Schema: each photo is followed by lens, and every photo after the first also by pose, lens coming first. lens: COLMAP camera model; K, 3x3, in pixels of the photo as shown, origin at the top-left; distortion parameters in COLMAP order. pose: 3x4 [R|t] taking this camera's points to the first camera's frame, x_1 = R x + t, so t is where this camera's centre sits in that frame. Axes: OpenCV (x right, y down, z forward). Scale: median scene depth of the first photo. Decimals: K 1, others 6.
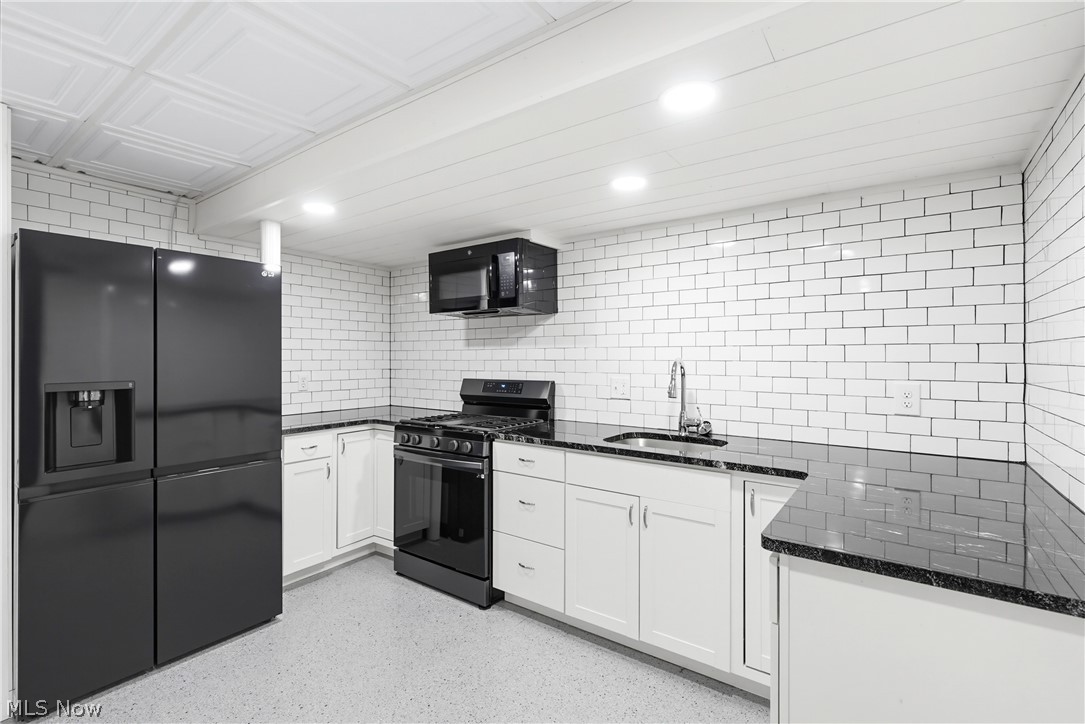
lens RADIAL K [[493.0, 0, 541.0], [0, 493.0, 353.3], [0, 0, 1]] dist [-0.002202, 0.000225]
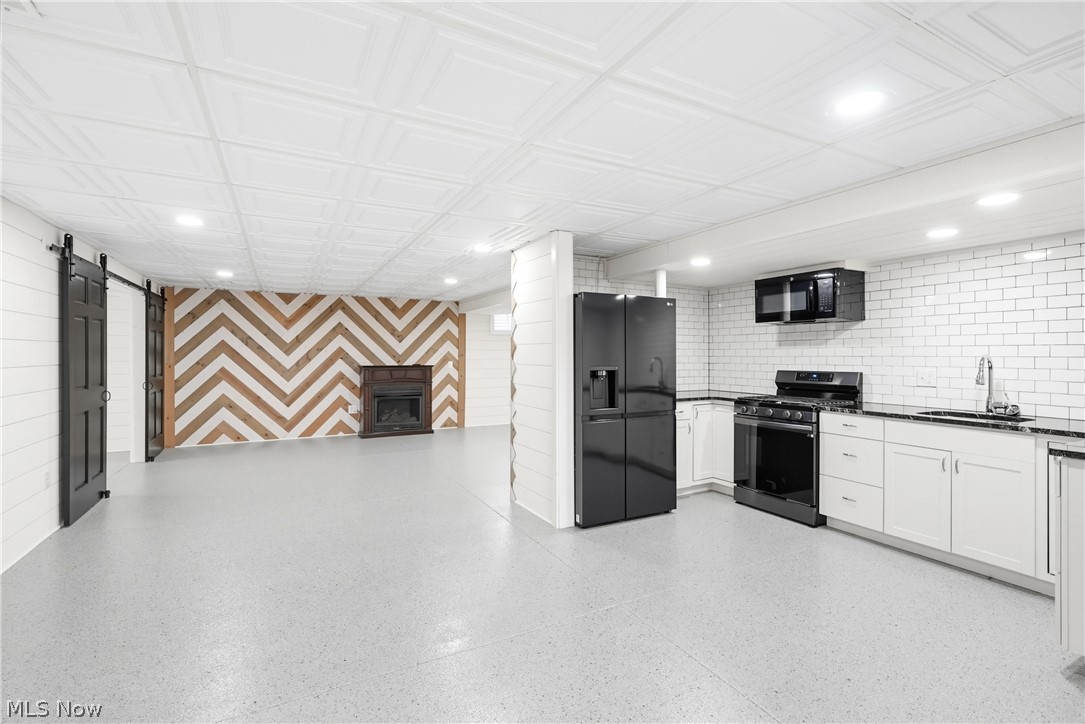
lens RADIAL K [[493.0, 0, 541.0], [0, 493.0, 353.3], [0, 0, 1]] dist [-0.002202, 0.000225]
pose [[0.899599, 0.000110, -0.436716, -0.191666], [0.001513, 0.999993, 0.003368, -0.000081], [0.436714, -0.003690, 0.899593, -0.620867]]
